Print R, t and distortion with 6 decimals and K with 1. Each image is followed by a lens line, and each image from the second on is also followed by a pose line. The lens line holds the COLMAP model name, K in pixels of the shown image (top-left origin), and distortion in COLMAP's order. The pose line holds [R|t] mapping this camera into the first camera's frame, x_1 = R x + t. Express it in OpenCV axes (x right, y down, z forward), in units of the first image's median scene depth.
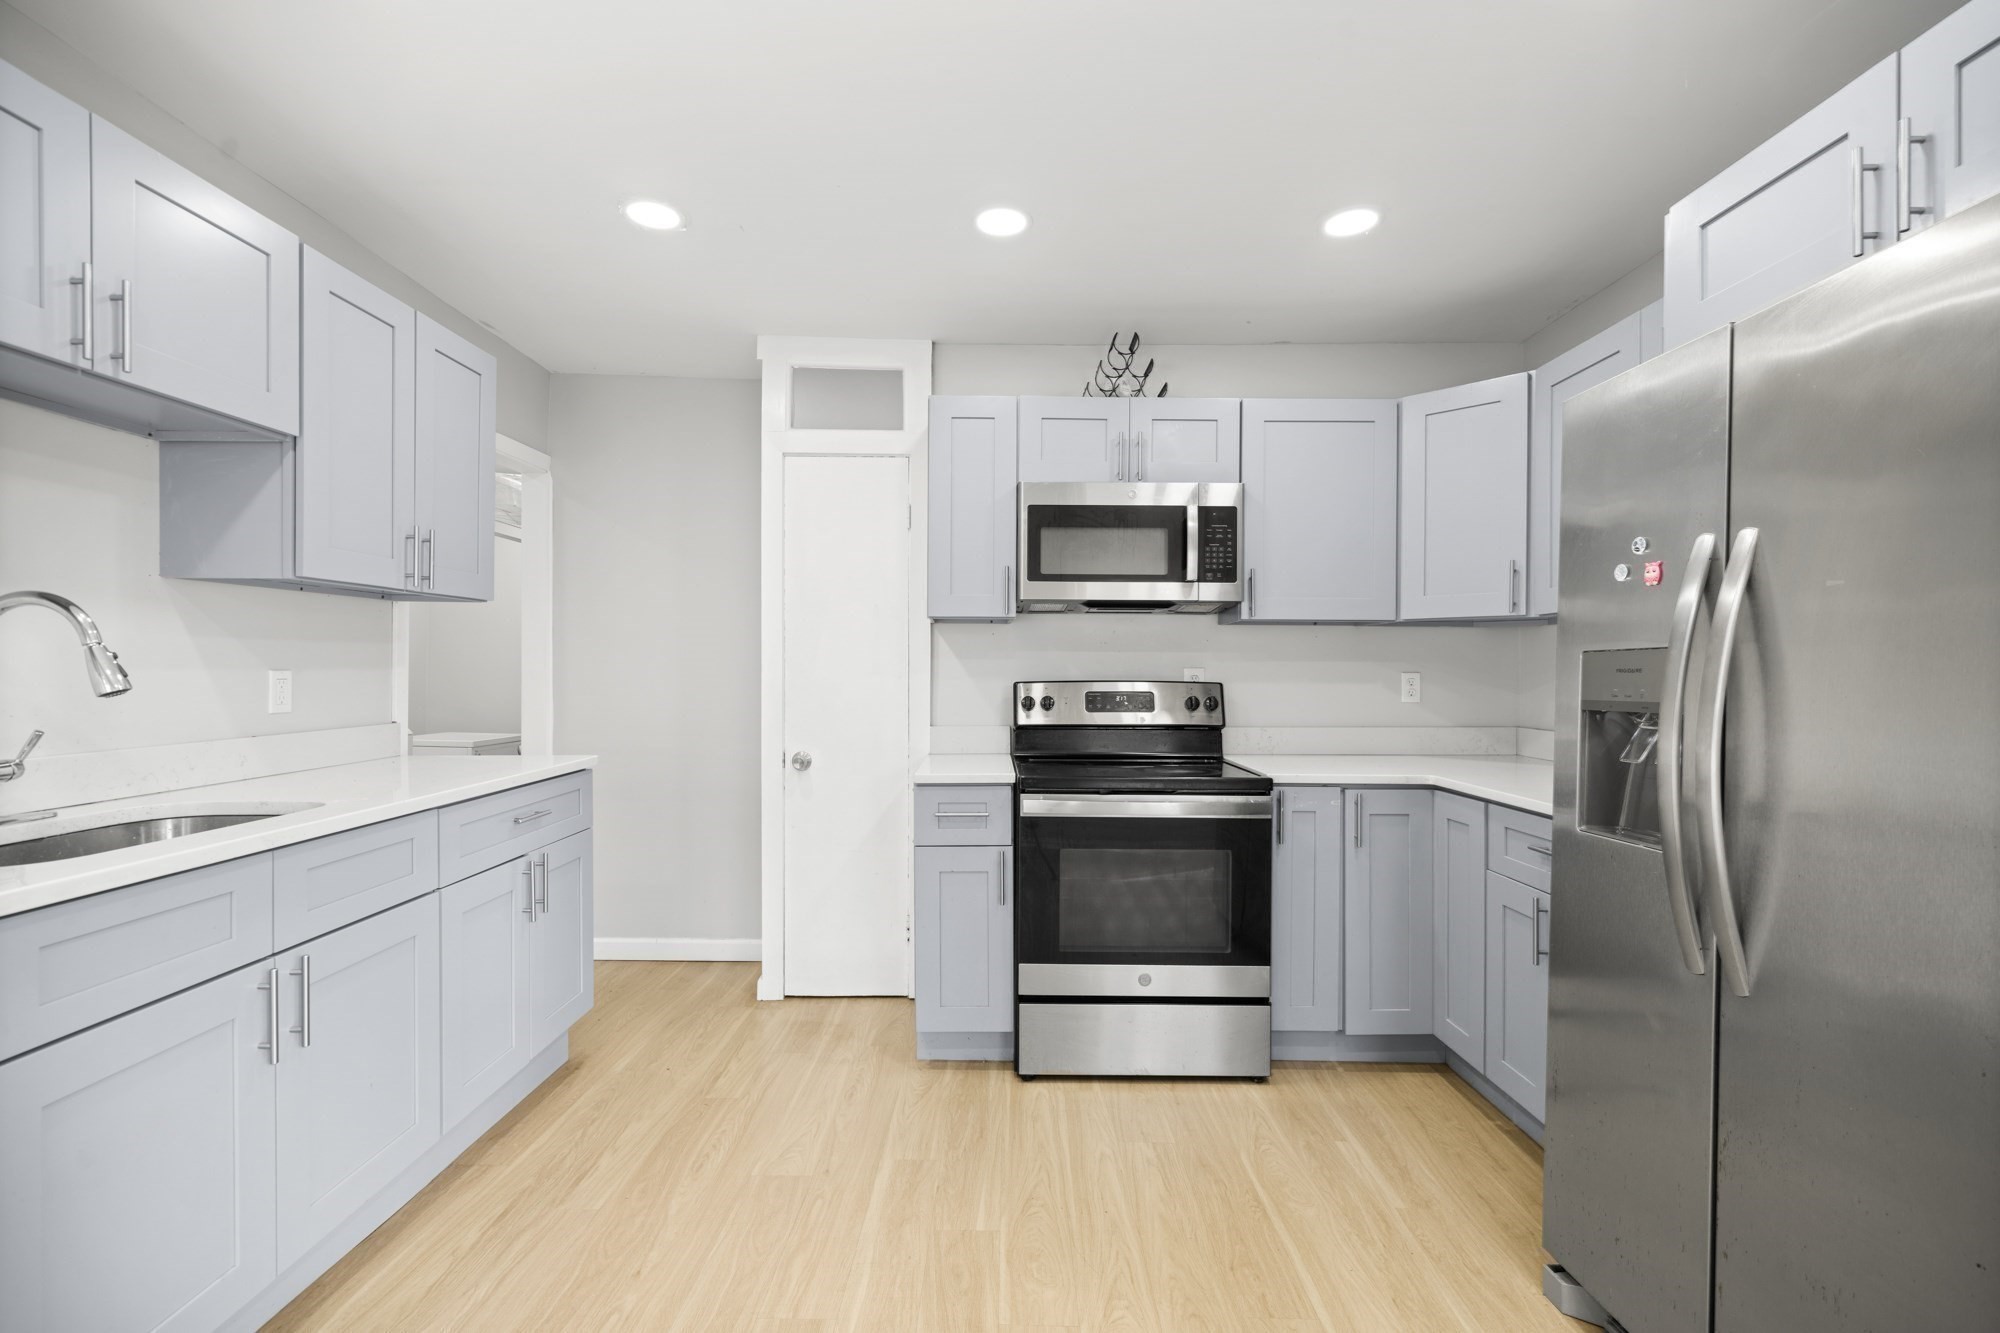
lens RADIAL K [[849.2, 0, 989.2], [0, 849.2, 671.5], [0, 0, 1]] dist [-0.015700, 0.000240]
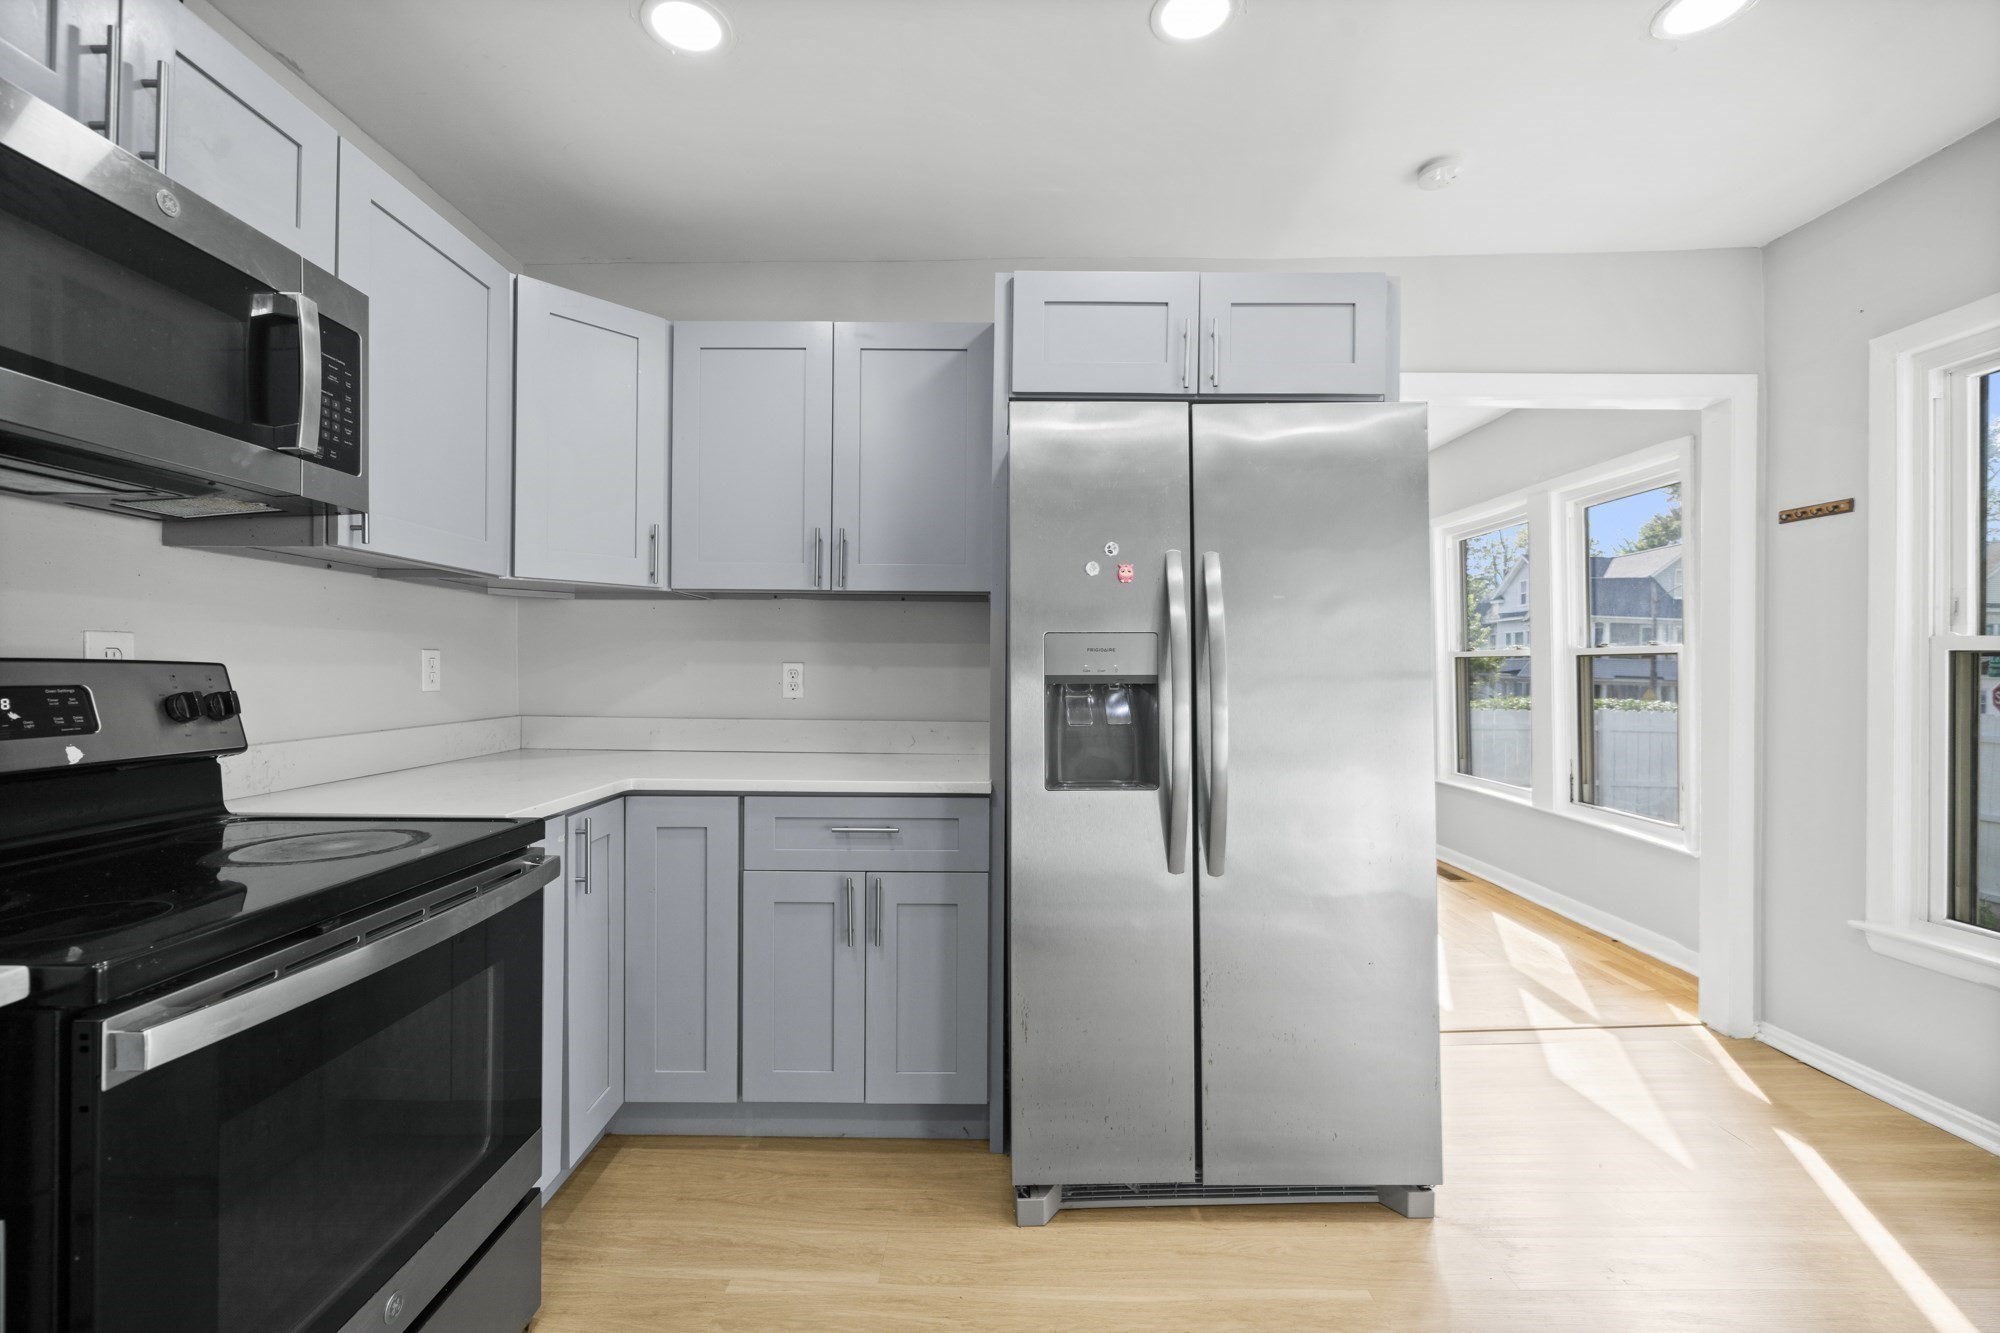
lens RADIAL K [[817.7, 0, 988.1], [0, 817.7, 671.1], [0, 0, 1]] dist [0.000502, -0.000420]
pose [[0.011525, -0.007477, 0.999906, -0.249165], [-0.007627, 0.999942, 0.007565, 0.012925], [-0.999904, -0.007713, 0.011467, 0.665321]]
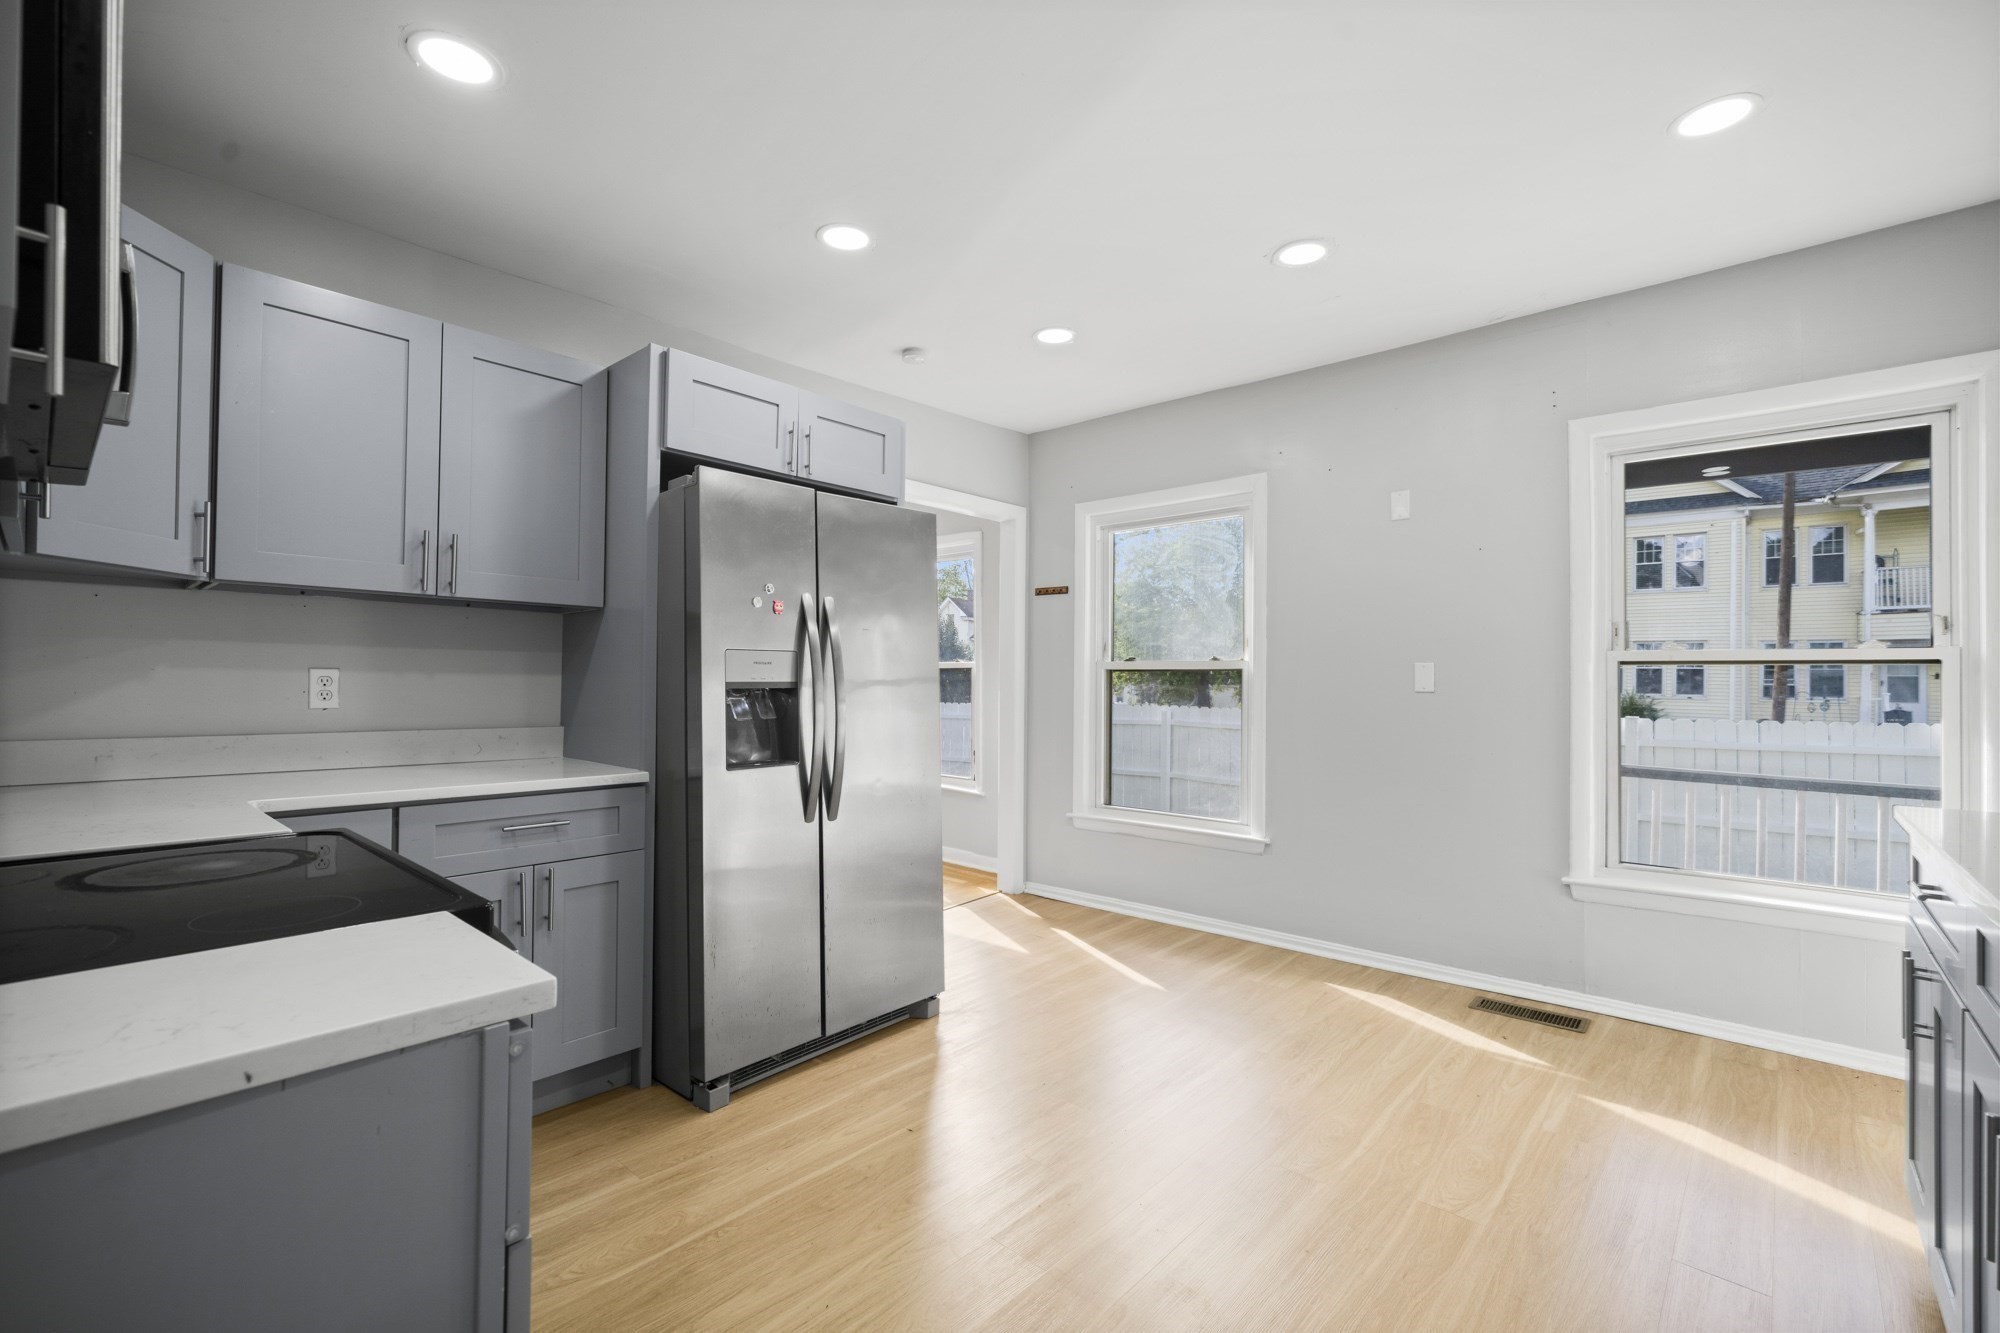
lens RADIAL K [[849.2, 0, 974.9], [0, 849.2, 676.3], [0, 0, 1]] dist [-0.015700, 0.000240]
pose [[-0.726429, -0.006033, 0.687215, -0.391641], [-0.012388, 0.999914, -0.004318, 0.015963], [-0.687130, -0.011650, -0.726441, 1.109258]]
